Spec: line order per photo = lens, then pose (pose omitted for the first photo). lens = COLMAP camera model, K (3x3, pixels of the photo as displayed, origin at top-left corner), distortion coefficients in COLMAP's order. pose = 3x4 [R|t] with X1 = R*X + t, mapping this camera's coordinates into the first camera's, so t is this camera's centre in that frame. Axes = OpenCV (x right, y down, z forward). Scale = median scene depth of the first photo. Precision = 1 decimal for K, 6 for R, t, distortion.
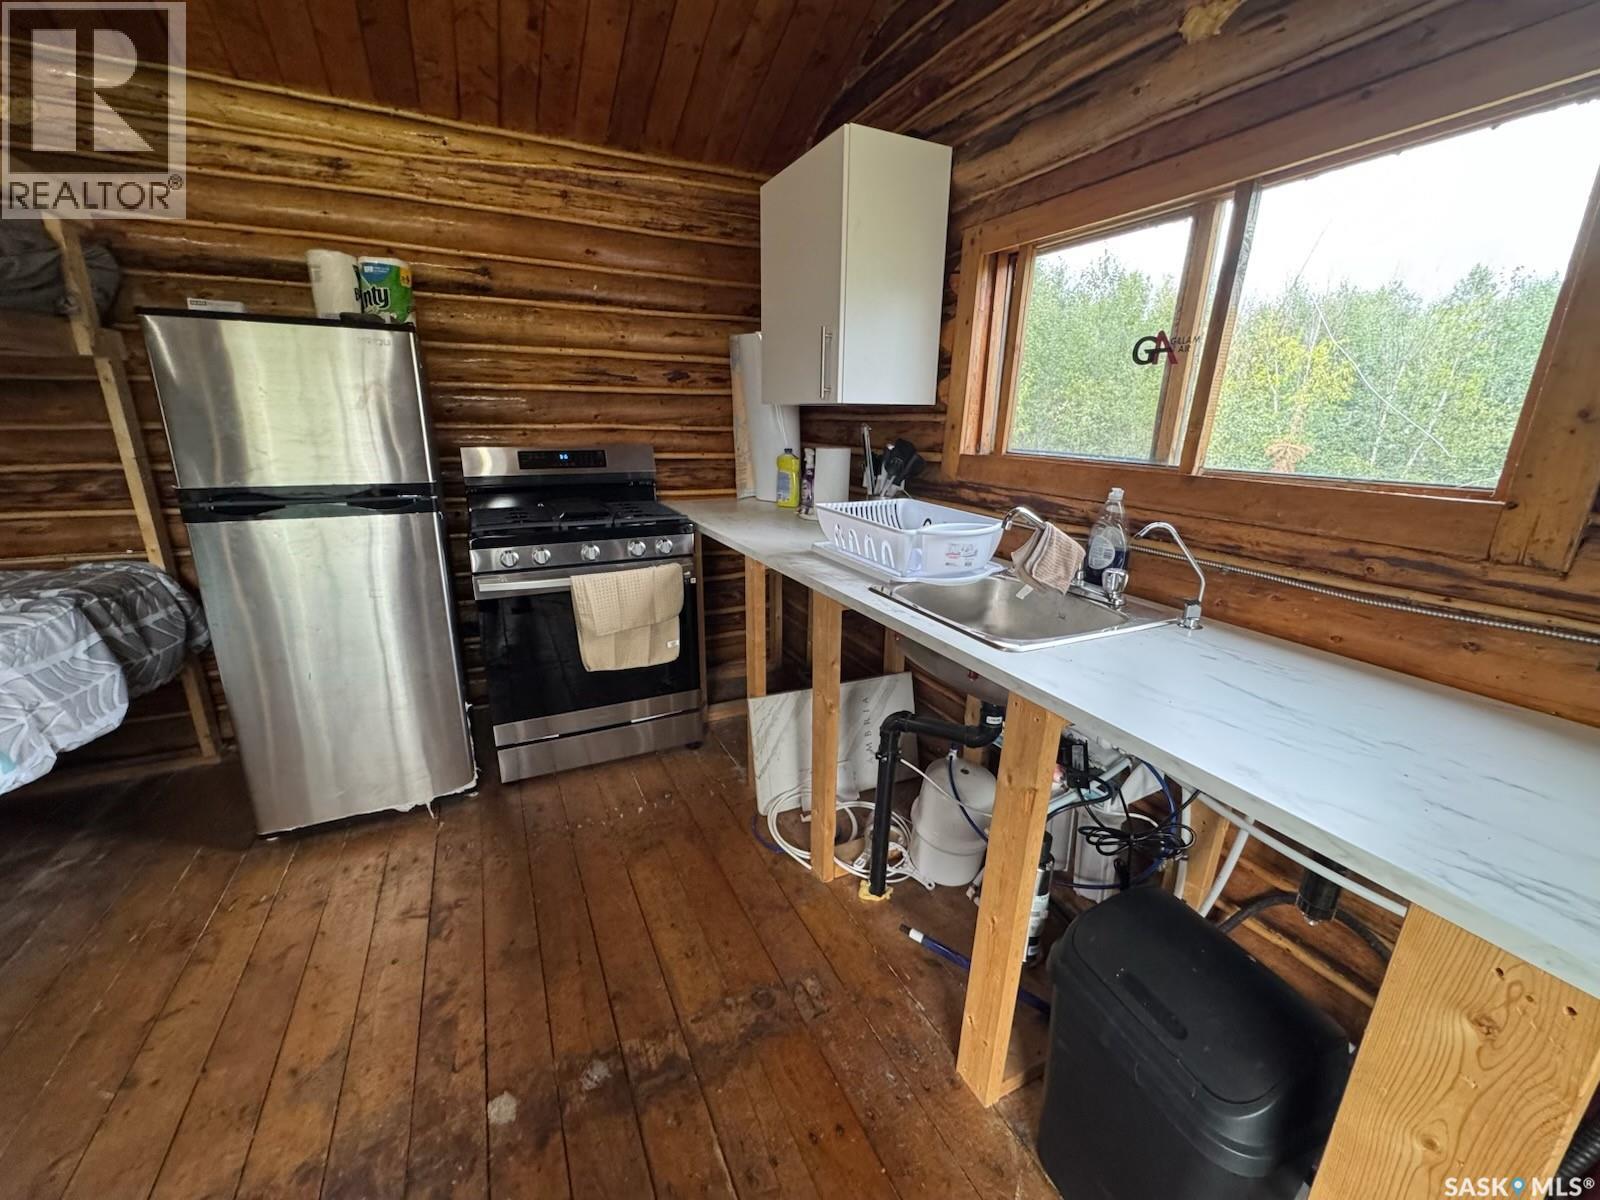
lens RADIAL K [[639.3, 0, 800.0], [0, 639.3, 600.0], [0, 0, 1]] dist [-0.002553, 0.000148]
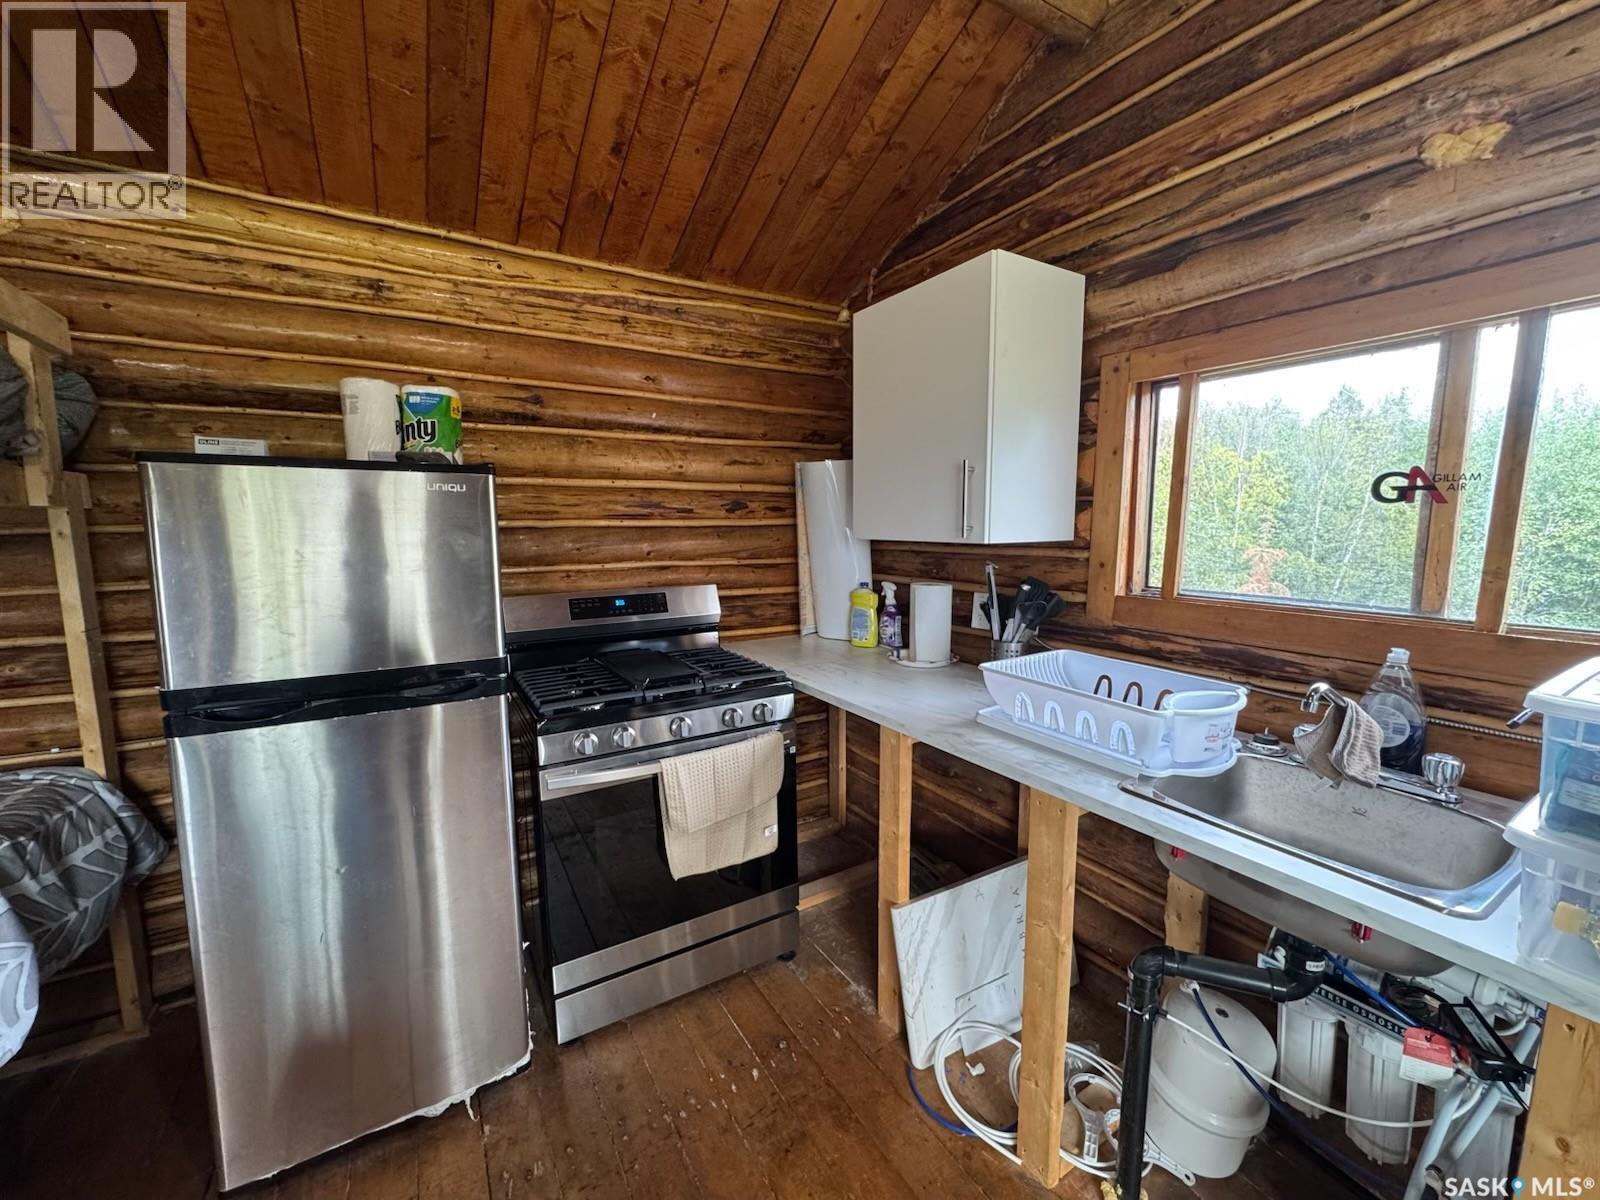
lens RADIAL K [[639.3, 0, 800.0], [0, 639.3, 600.0], [0, 0, 1]] dist [-0.002553, 0.000148]
pose [[0.996102, -0.029931, 0.082978, -0.244720], [0.042814, 0.986492, -0.158113, -0.100165], [-0.077124, 0.161049, 0.983928, 0.171118]]
